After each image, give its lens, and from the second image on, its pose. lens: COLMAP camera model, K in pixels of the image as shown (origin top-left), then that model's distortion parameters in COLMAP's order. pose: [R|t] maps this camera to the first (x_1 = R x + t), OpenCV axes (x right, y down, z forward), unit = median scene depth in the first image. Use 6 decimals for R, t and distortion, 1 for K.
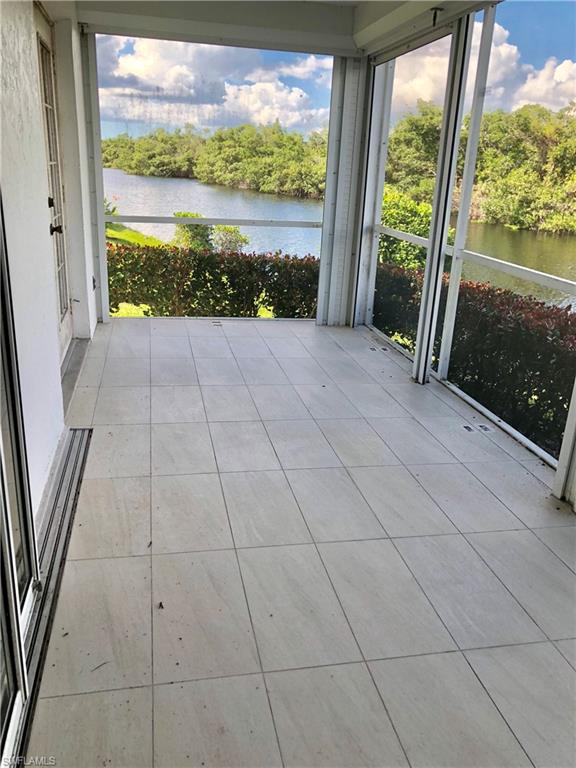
lens RADIAL K [[629.2, 0, 288.0], [0, 629.2, 384.0], [0, 0, 1]] dist [0.004424, 0.001421]
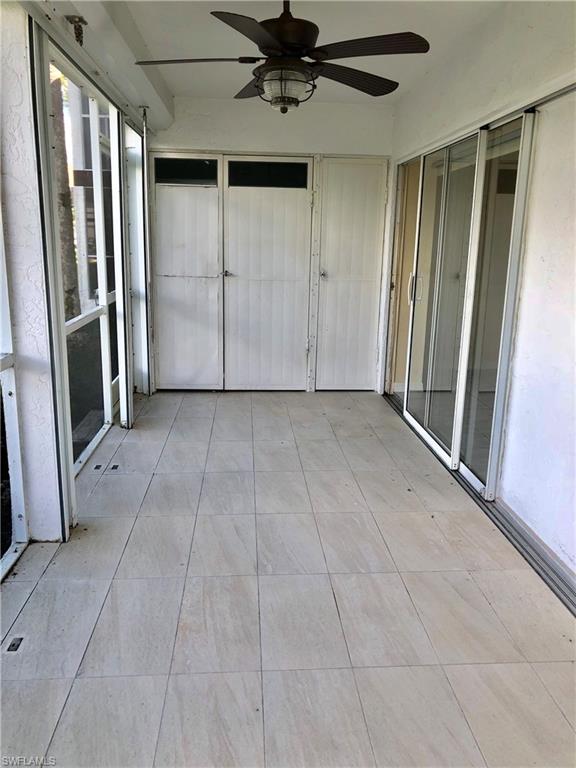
lens RADIAL K [[629.2, 0, 288.0], [0, 629.2, 384.0], [0, 0, 1]] dist [0.004424, 0.001421]
pose [[-0.987987, -0.098961, 0.118696, -0.037897], [-0.020465, 0.845087, 0.534236, -0.727546], [-0.153177, 0.525389, -0.836961, 2.047572]]
